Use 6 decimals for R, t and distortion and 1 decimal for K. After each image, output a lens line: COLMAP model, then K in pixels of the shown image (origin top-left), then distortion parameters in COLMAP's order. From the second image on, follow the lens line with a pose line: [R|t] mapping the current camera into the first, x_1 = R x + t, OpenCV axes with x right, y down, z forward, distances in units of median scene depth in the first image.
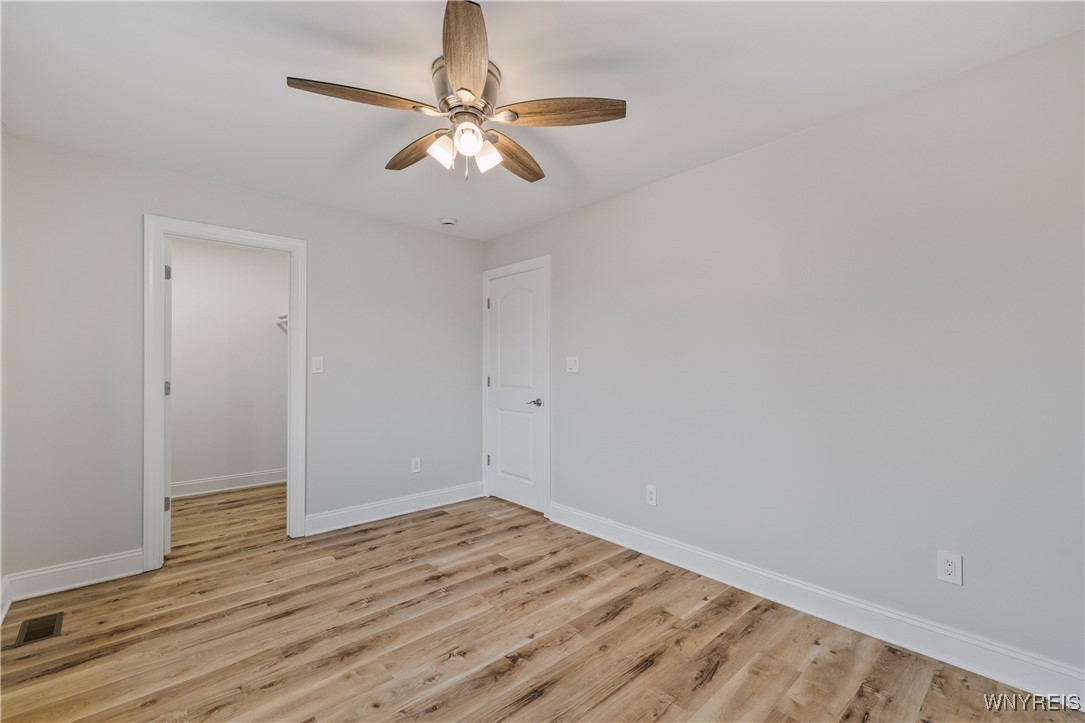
lens RADIAL K [[460.7, 0, 539.0], [0, 460.7, 369.0], [0, 0, 1]] dist [0.001257, 0.000208]
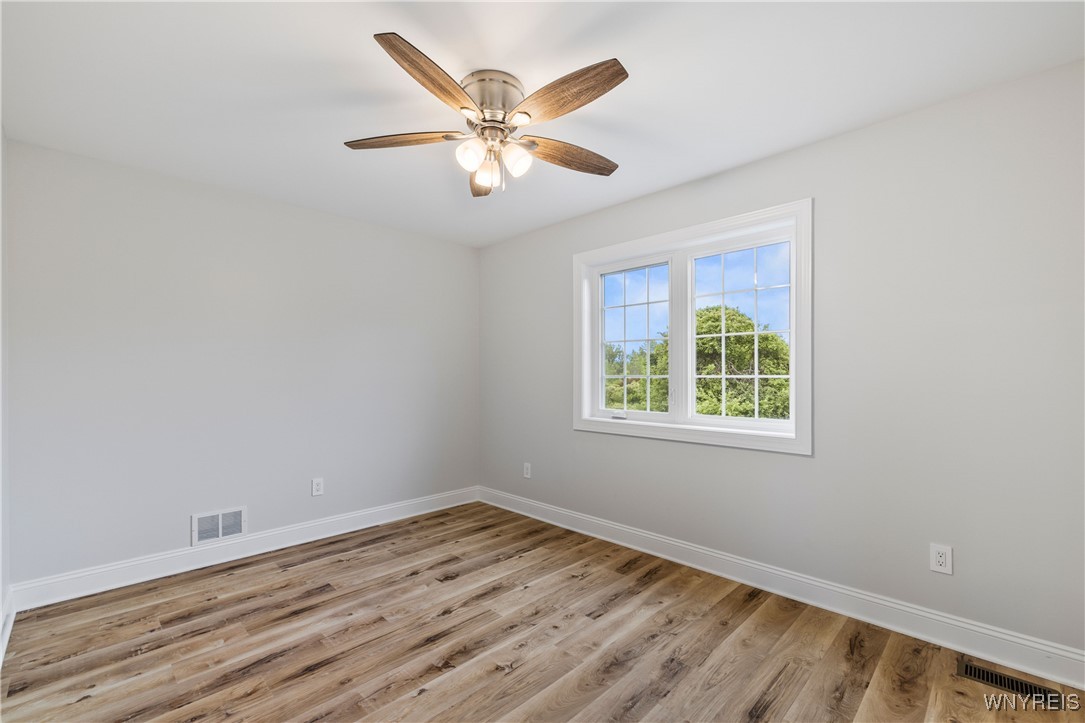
lens RADIAL K [[460.7, 0, 539.0], [0, 460.7, 369.0], [0, 0, 1]] dist [0.001257, 0.000208]
pose [[-0.998534, 0.000628, -0.054120, -0.199368], [0.001003, 0.999976, -0.006900, -0.007225], [0.054114, -0.006945, -0.998511, 1.993811]]
